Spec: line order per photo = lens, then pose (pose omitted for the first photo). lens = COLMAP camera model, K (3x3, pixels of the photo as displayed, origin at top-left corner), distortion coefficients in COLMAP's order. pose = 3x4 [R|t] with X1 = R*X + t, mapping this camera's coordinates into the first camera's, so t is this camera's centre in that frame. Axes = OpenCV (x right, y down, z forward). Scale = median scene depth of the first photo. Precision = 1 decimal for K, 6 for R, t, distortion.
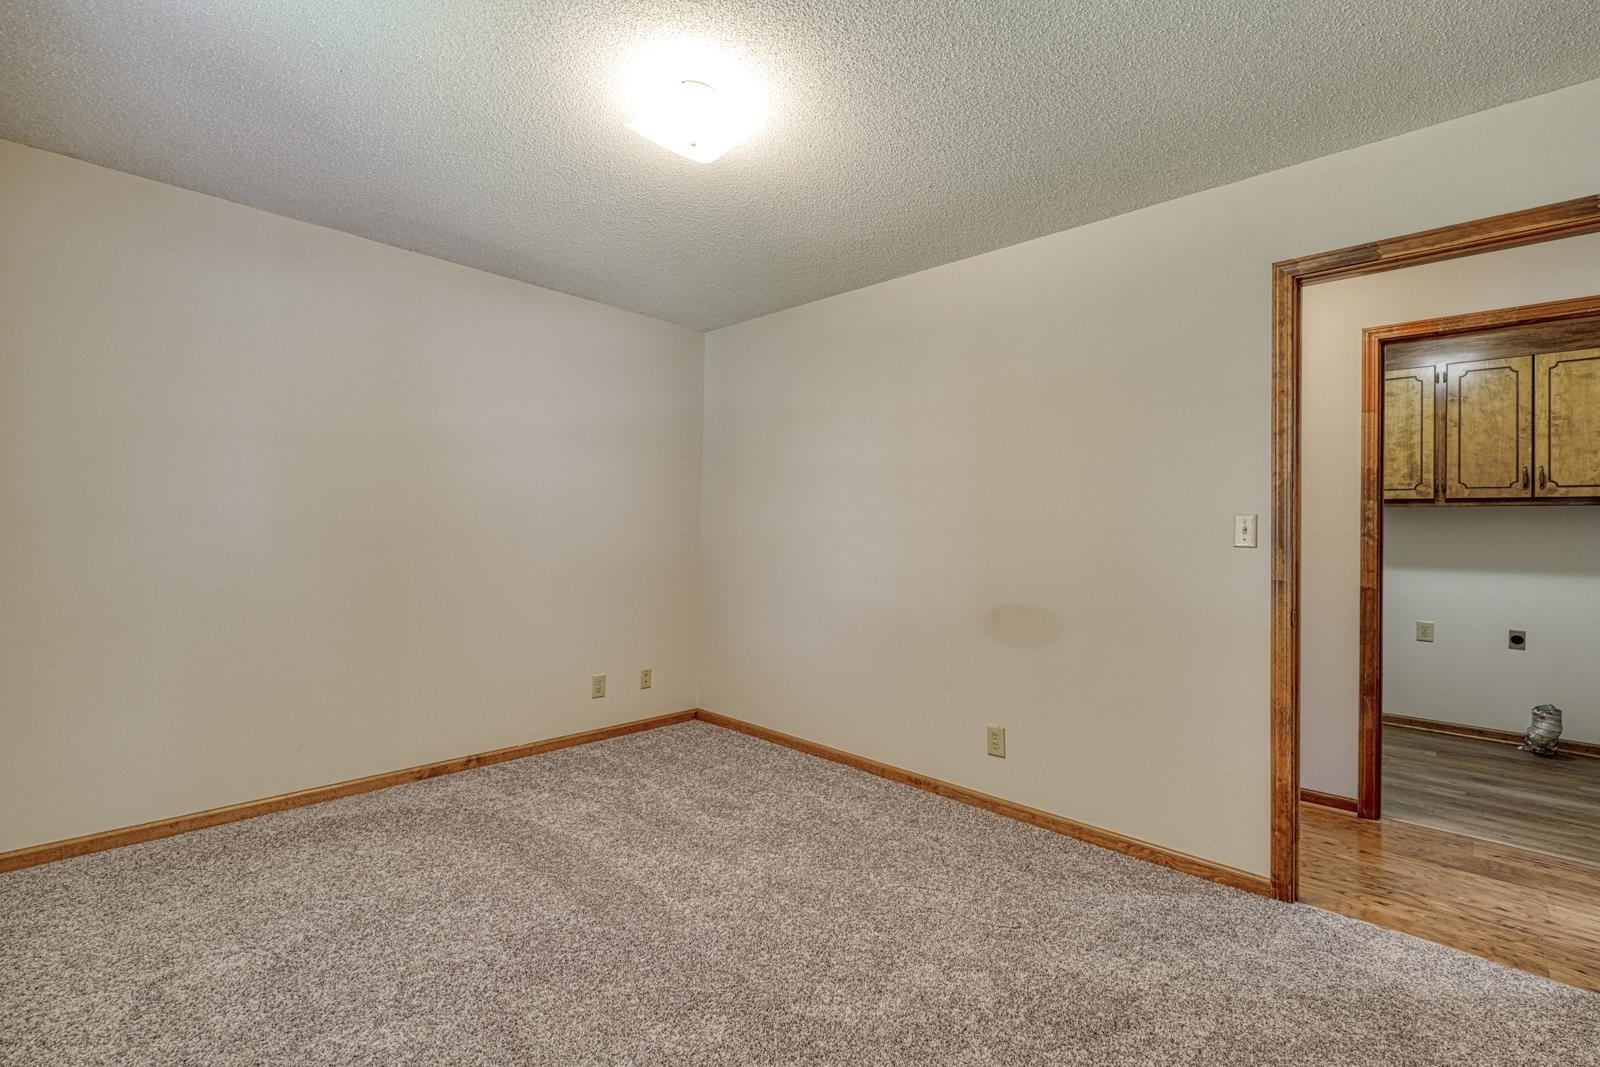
lens RADIAL K [[705.3, 0, 799.0], [0, 705.3, 523.5], [0, 0, 1]] dist [0.003491, -0.001221]
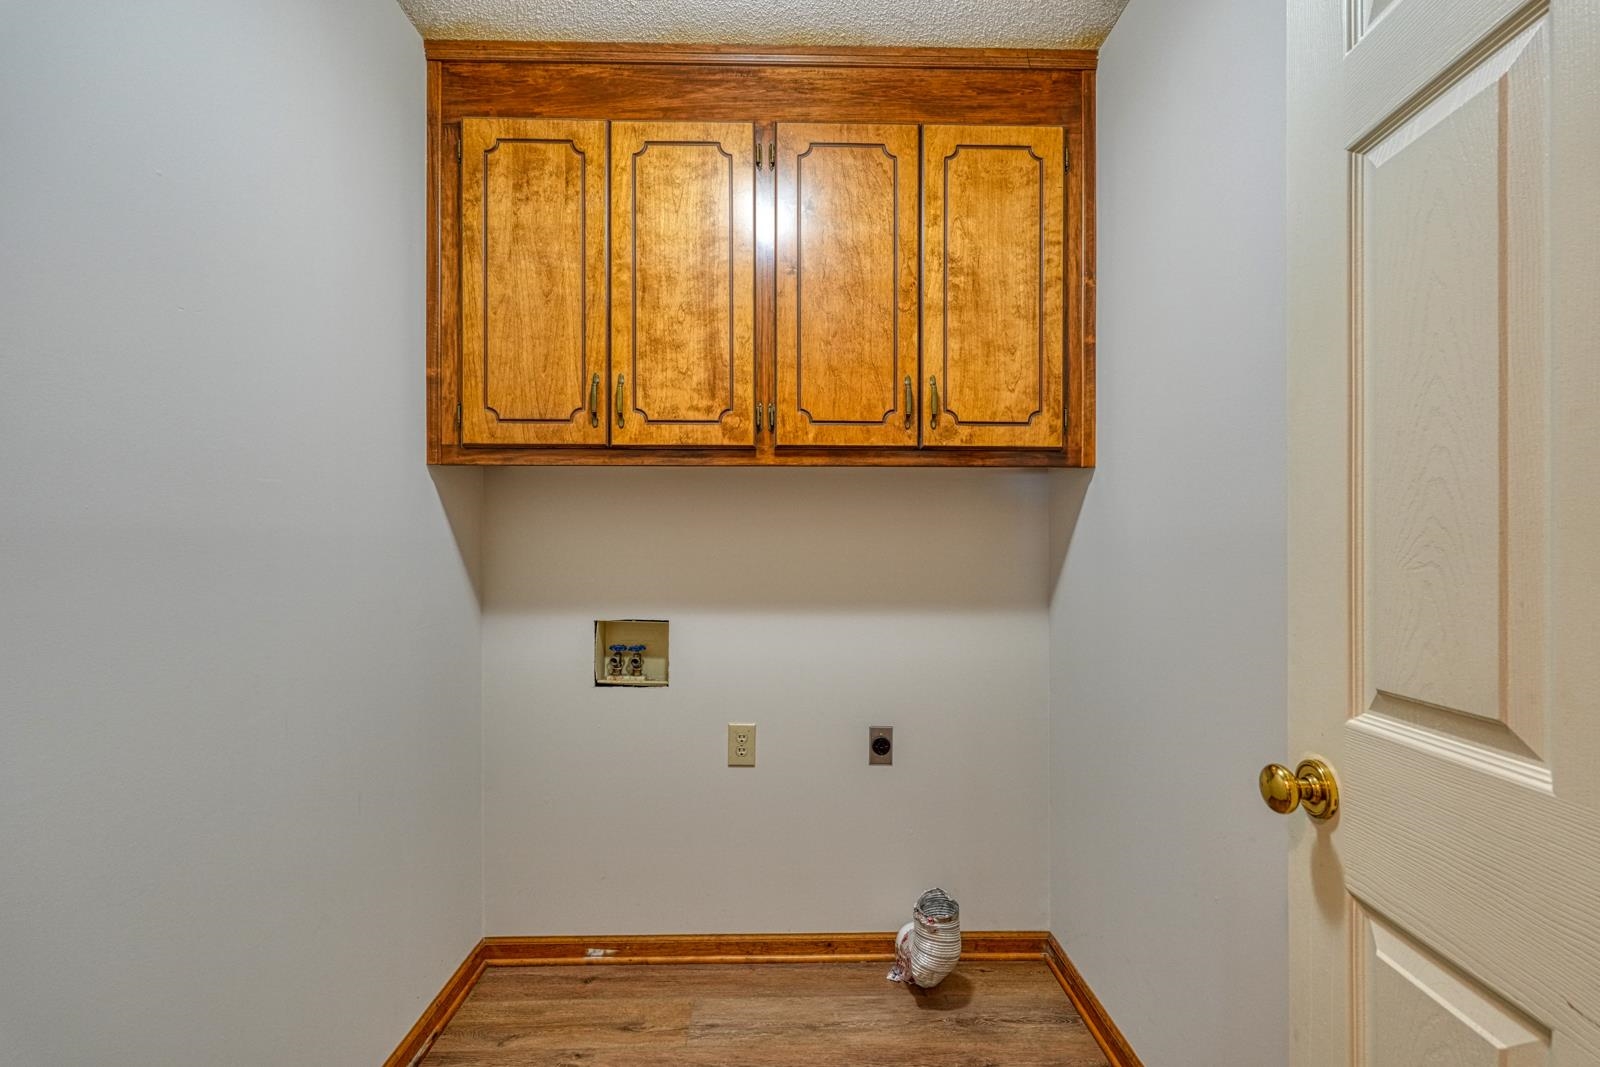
lens RADIAL K [[705.3, 0, 800.3], [0, 705.3, 541.2], [0, 0, 1]] dist [0.003491, -0.001221]
pose [[0.705199, -0.002953, 0.709004, 0.647334], [0.003524, 0.999994, 0.000660, 0.021403], [-0.709001, 0.002033, 0.705205, 0.715088]]
